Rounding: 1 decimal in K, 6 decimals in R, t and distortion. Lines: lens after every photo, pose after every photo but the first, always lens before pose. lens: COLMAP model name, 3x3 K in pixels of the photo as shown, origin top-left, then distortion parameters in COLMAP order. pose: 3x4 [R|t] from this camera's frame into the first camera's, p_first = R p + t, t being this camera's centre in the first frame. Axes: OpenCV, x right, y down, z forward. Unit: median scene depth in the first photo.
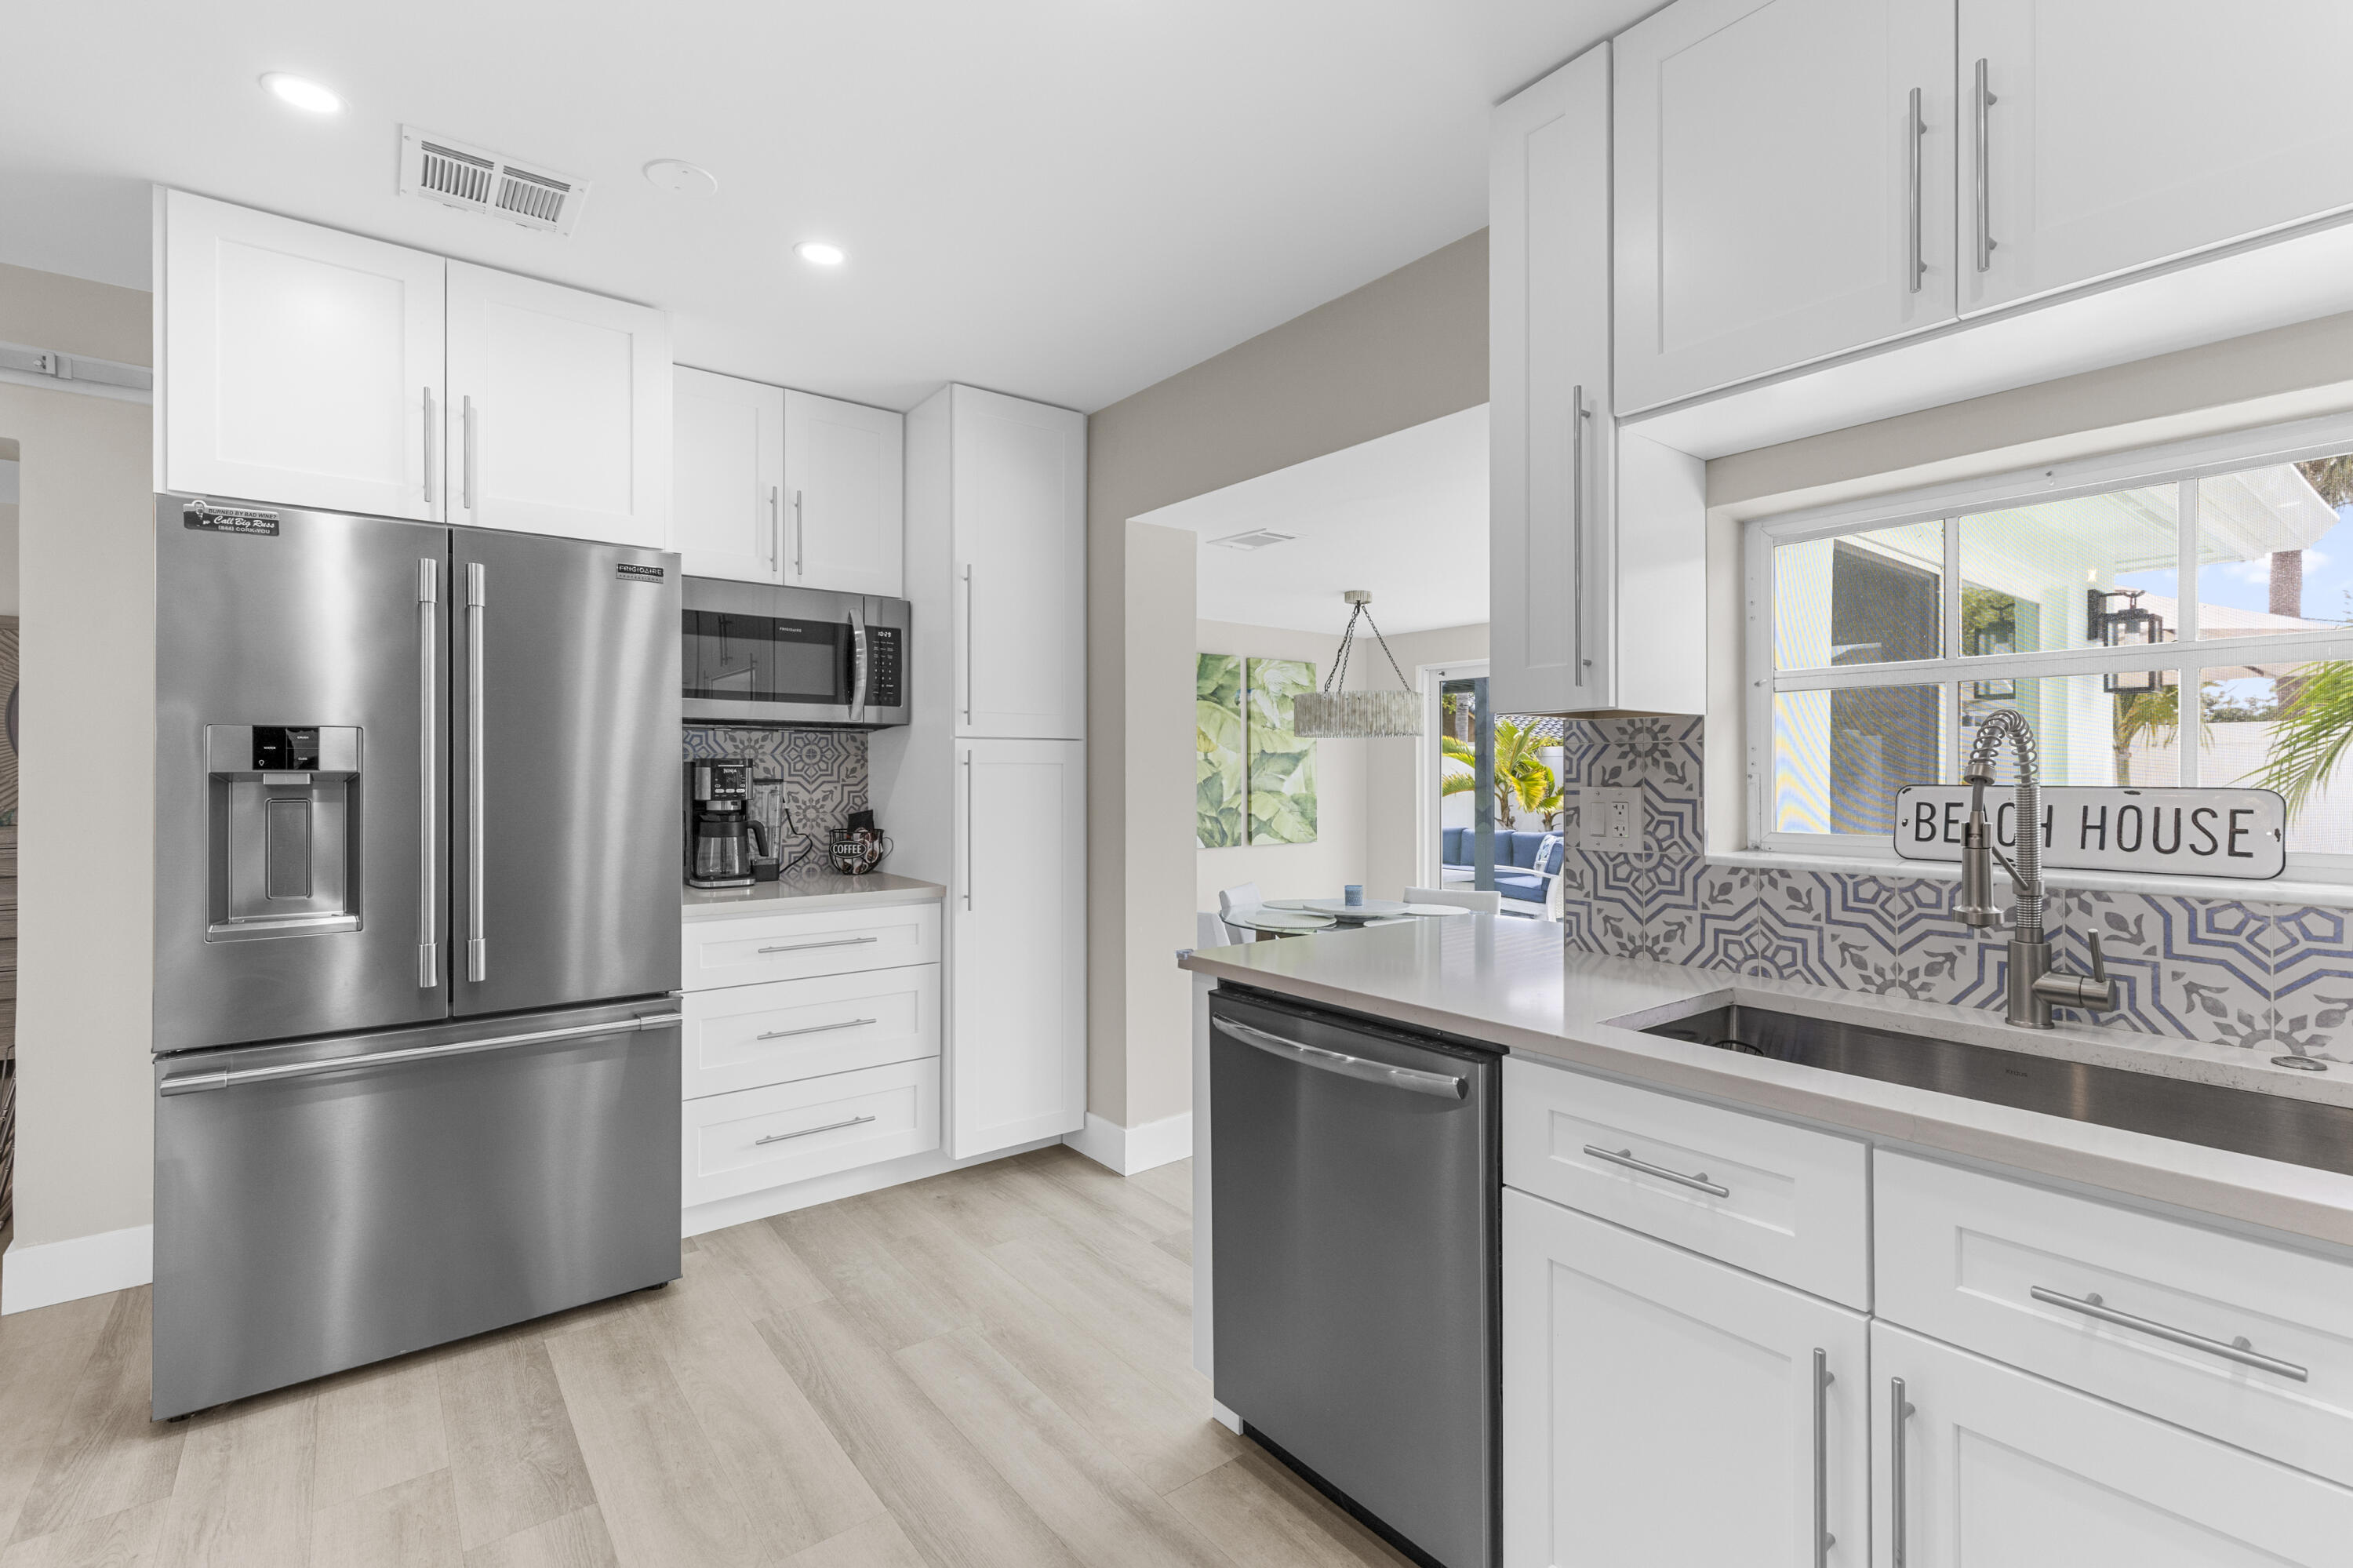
lens RADIAL K [[1053.6, 0, 1179.7], [0, 1053.6, 769.4], [0, 0, 1]] dist [0.005194, -0.000380]
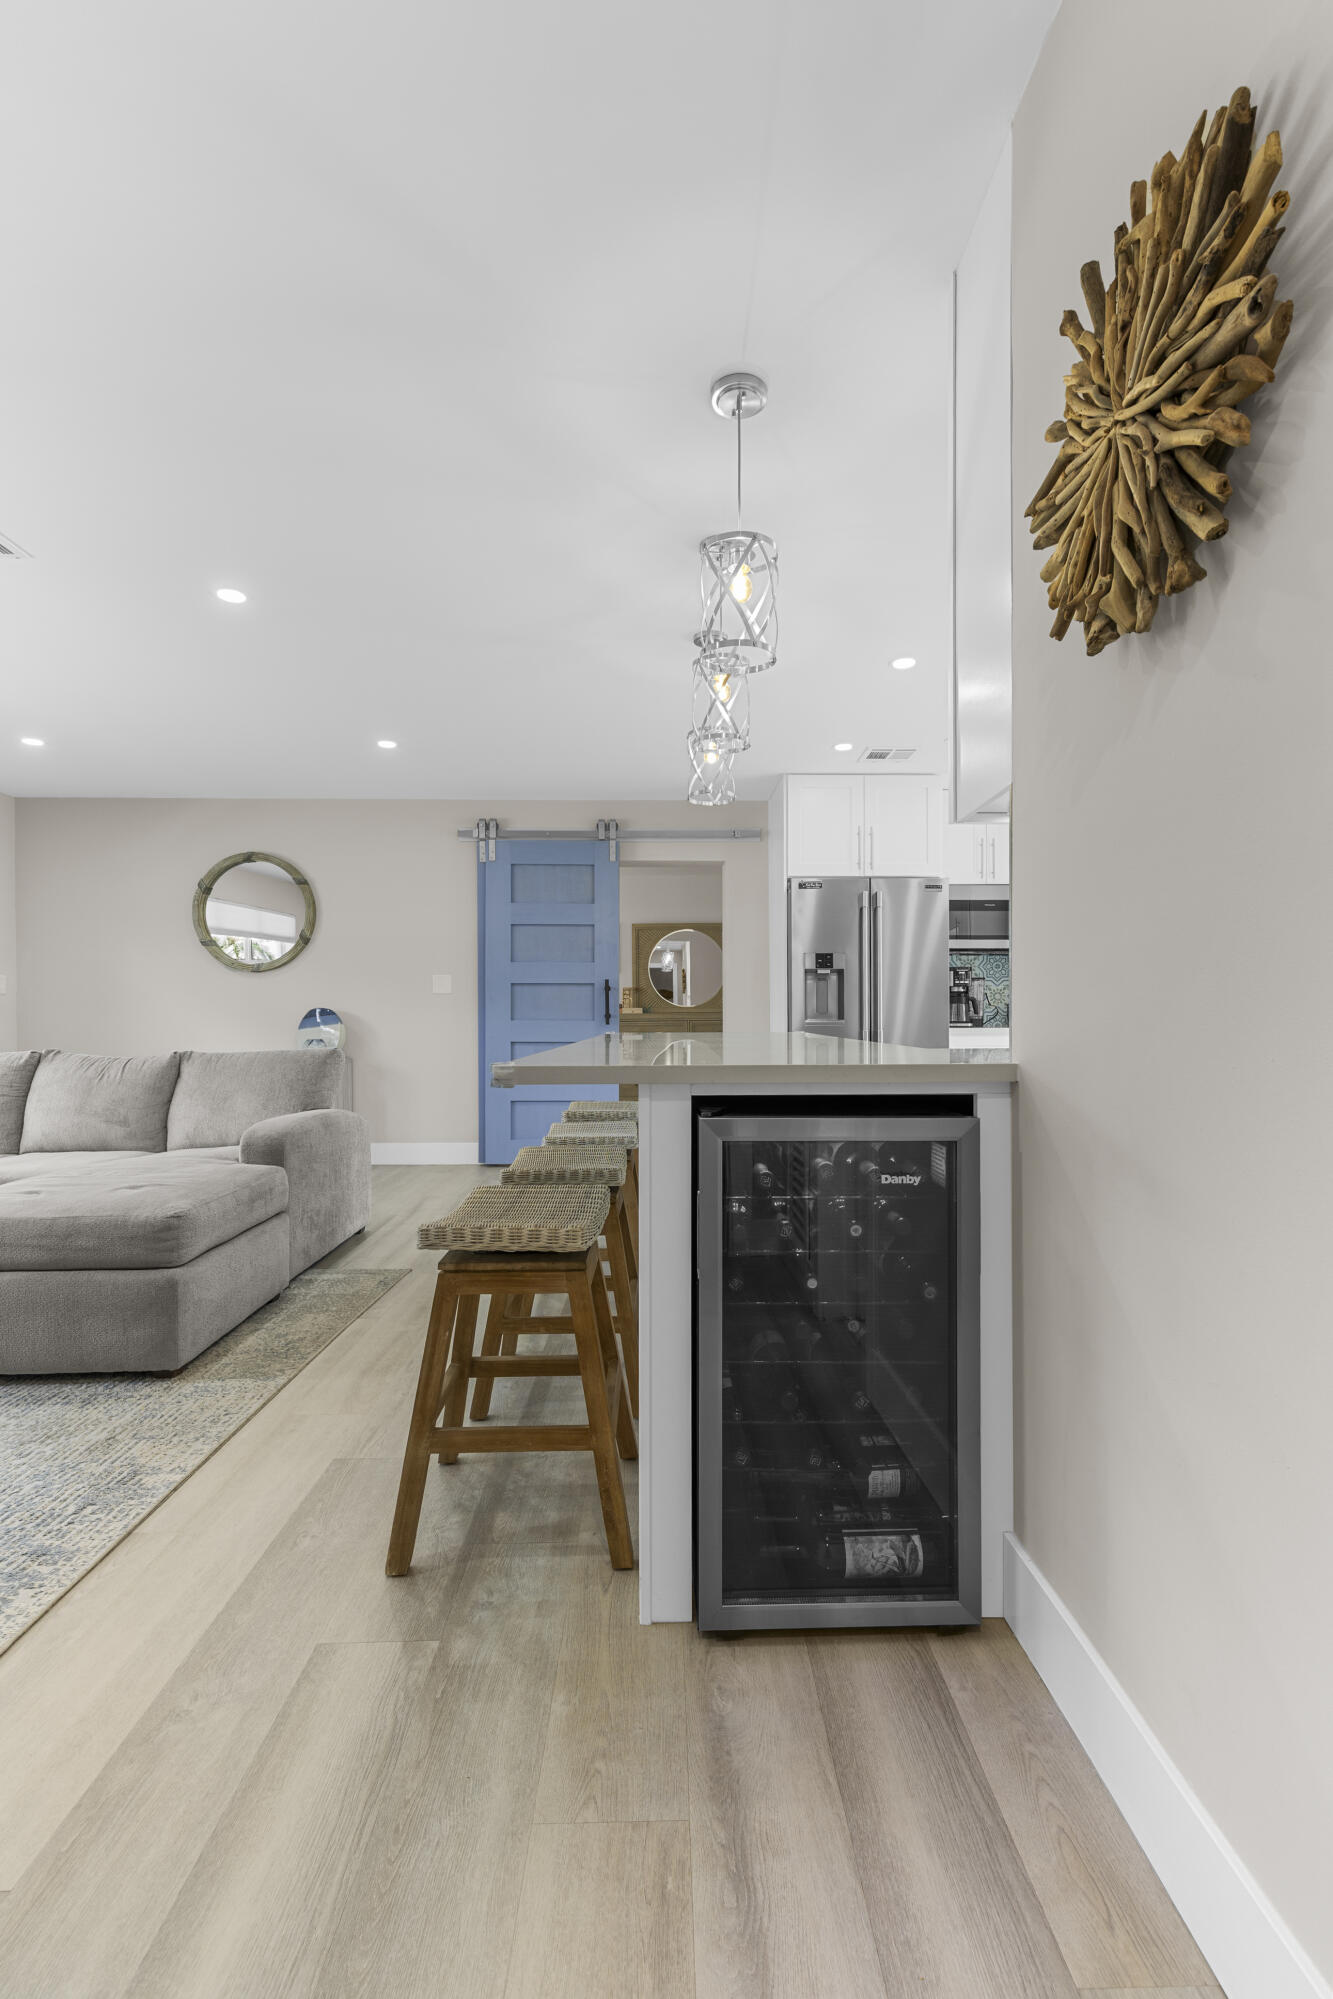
lens RADIAL K [[909.0, 0, 681.1], [0, 909.0, 1000.0], [0, 0, 1]] dist [0.002134, -0.000010]
pose [[0.800703, -0.013782, -0.598903, 0.359248], [0.004476, 0.999845, -0.017023, 0.138173], [0.599045, 0.010950, 0.800641, -1.320891]]
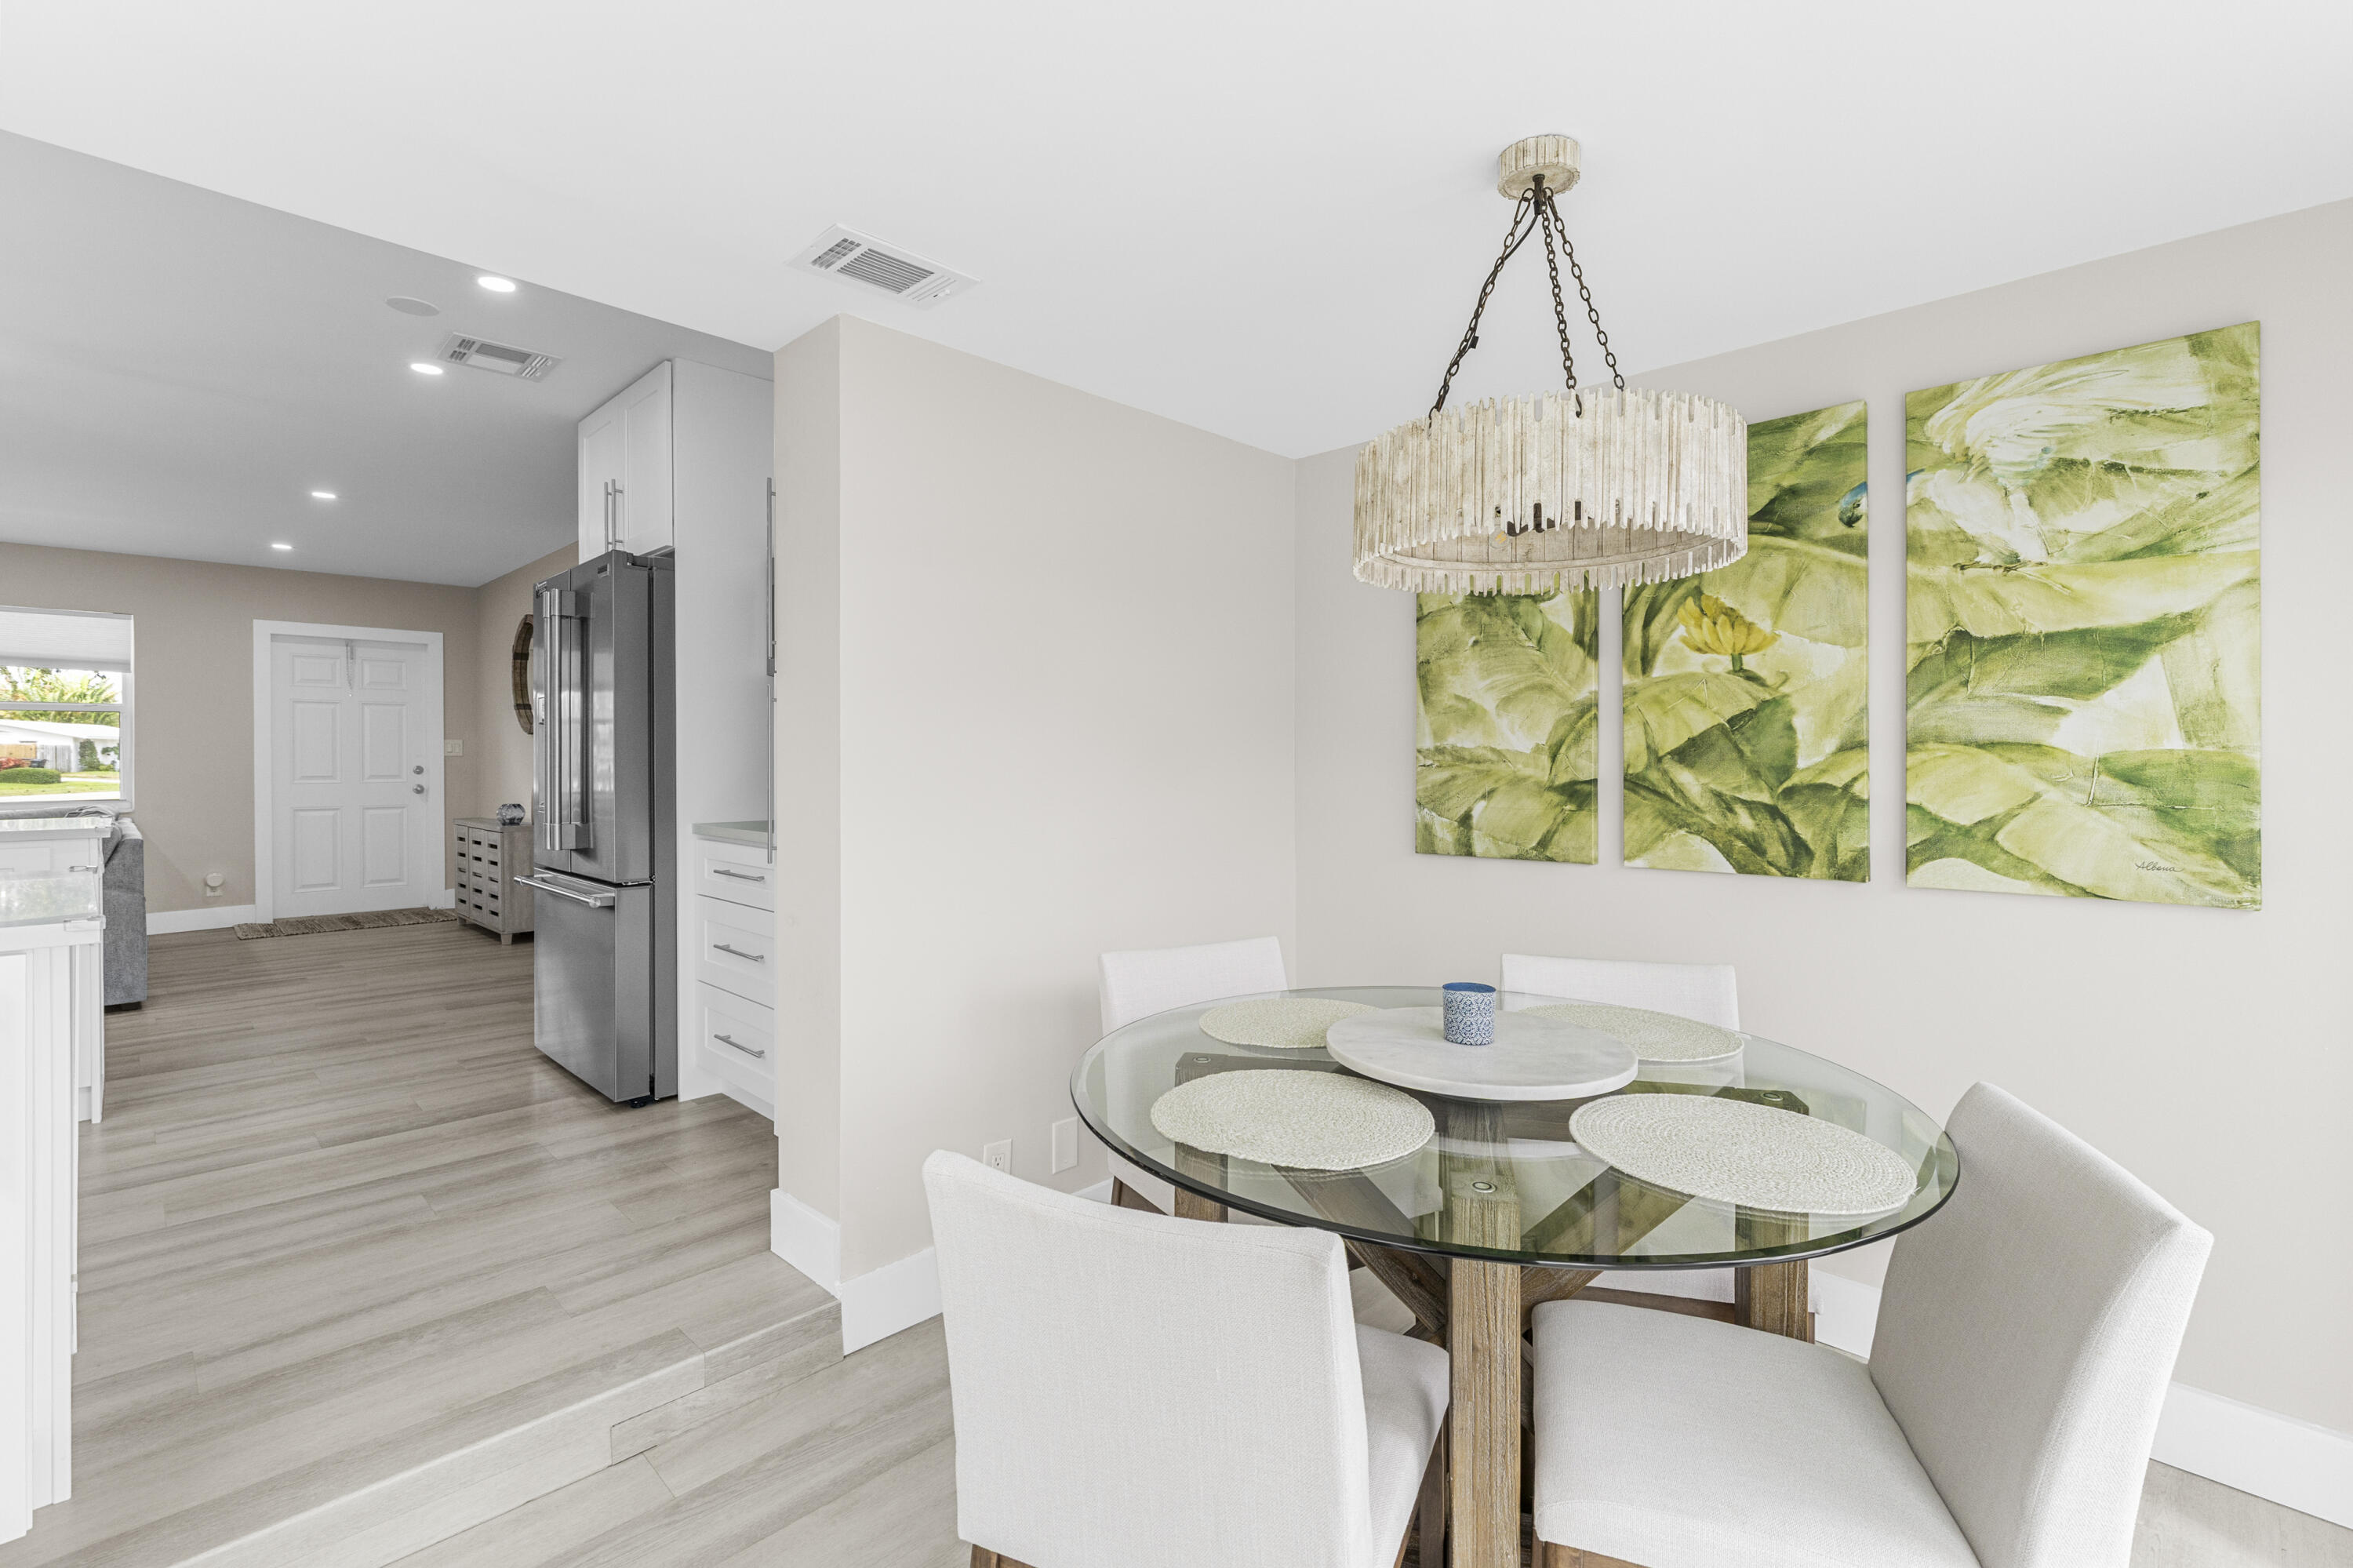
lens RADIAL K [[1053.6, 0, 1179.7], [0, 1053.6, 769.4], [0, 0, 1]] dist [0.005194, -0.000380]
pose [[0.127208, 0.010473, -0.991821, 1.173615], [0.003716, 0.999932, 0.011035, 0.070432], [0.991869, -0.005090, 0.127161, 1.959455]]
